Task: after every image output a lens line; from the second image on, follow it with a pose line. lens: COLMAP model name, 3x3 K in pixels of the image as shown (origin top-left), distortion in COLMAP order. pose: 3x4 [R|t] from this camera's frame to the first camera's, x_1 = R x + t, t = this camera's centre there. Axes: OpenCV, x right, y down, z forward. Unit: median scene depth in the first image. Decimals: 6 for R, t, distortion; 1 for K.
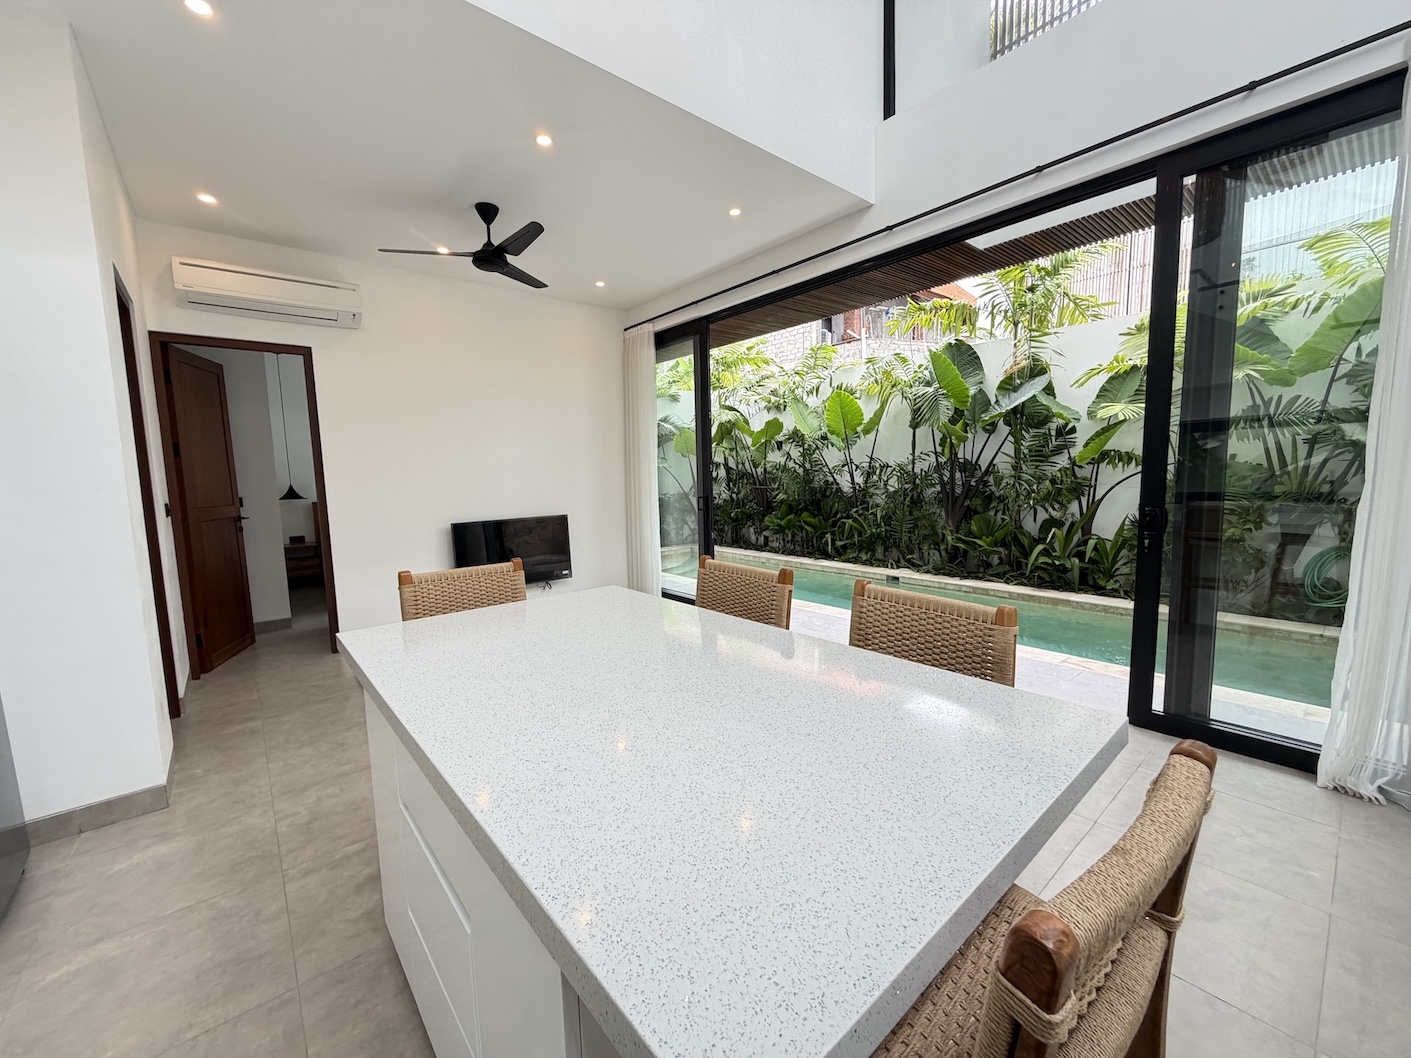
lens RADIAL K [[567.6, 0, 706.8], [0, 567.6, 531.6], [0, 0, 1]] dist [-0.002200, -0.000151]
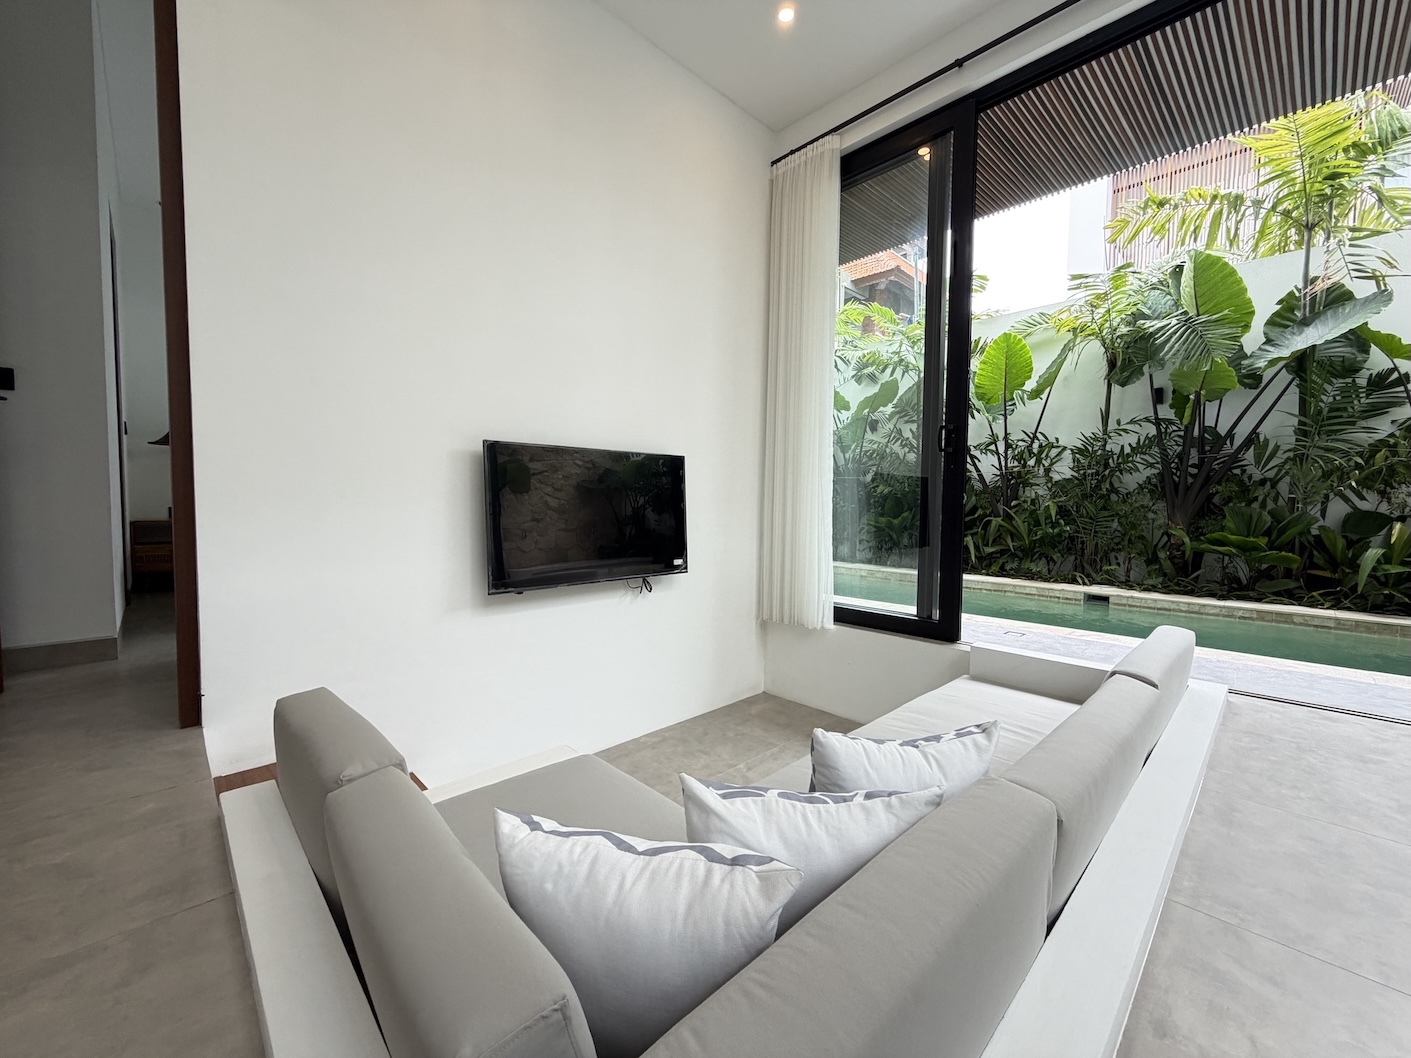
lens RADIAL K [[567.6, 0, 705.1], [0, 567.6, 529.2], [0, 0, 1]] dist [-0.002200, -0.000151]
pose [[0.997301, 0.031552, 0.066289, -0.203357], [-0.027589, 0.997825, -0.059870, 0.056088], [-0.068034, 0.057880, 0.996003, 0.358937]]
